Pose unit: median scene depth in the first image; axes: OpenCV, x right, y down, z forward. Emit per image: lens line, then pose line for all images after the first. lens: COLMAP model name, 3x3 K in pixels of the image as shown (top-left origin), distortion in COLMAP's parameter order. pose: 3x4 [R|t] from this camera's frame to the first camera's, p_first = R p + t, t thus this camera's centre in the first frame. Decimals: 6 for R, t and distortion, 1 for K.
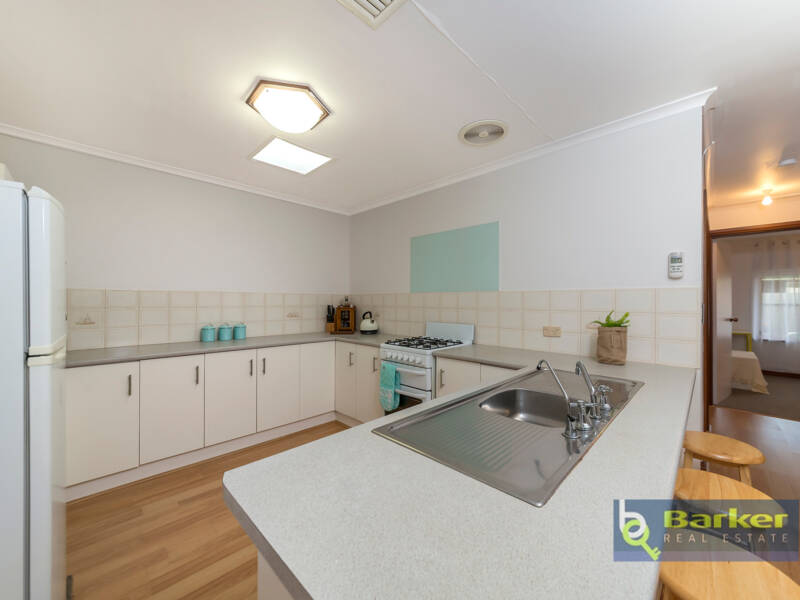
lens RADIAL K [[320.1, 0, 414.4], [0, 320.1, 307.3], [0, 0, 1]] dist [-0.010892, 0.000802]
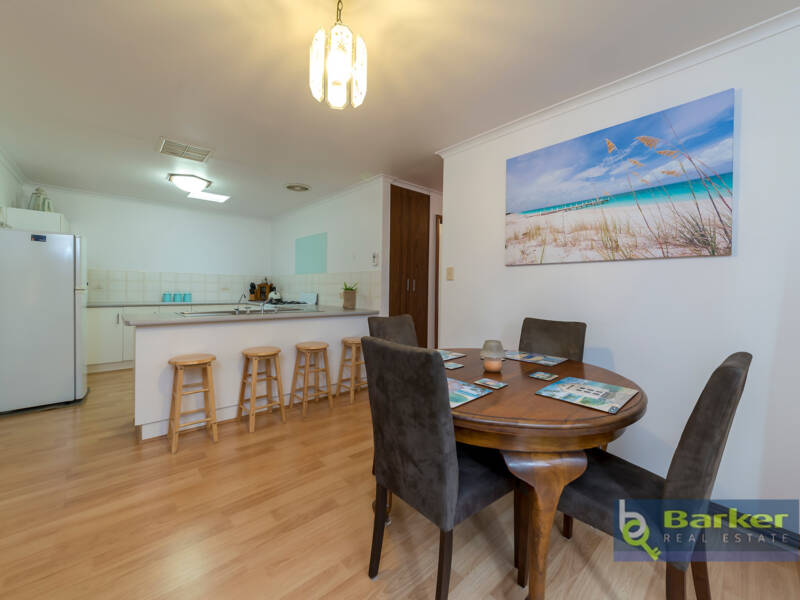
lens RADIAL K [[320.1, 0, 398.0], [0, 320.1, 295.6], [0, 0, 1]] dist [-0.010892, 0.000802]
pose [[0.997650, 0.011097, -0.067607, 0.948530], [-0.010697, 0.999923, 0.006271, 0.069092], [0.067672, -0.005533, 0.997692, -0.833276]]
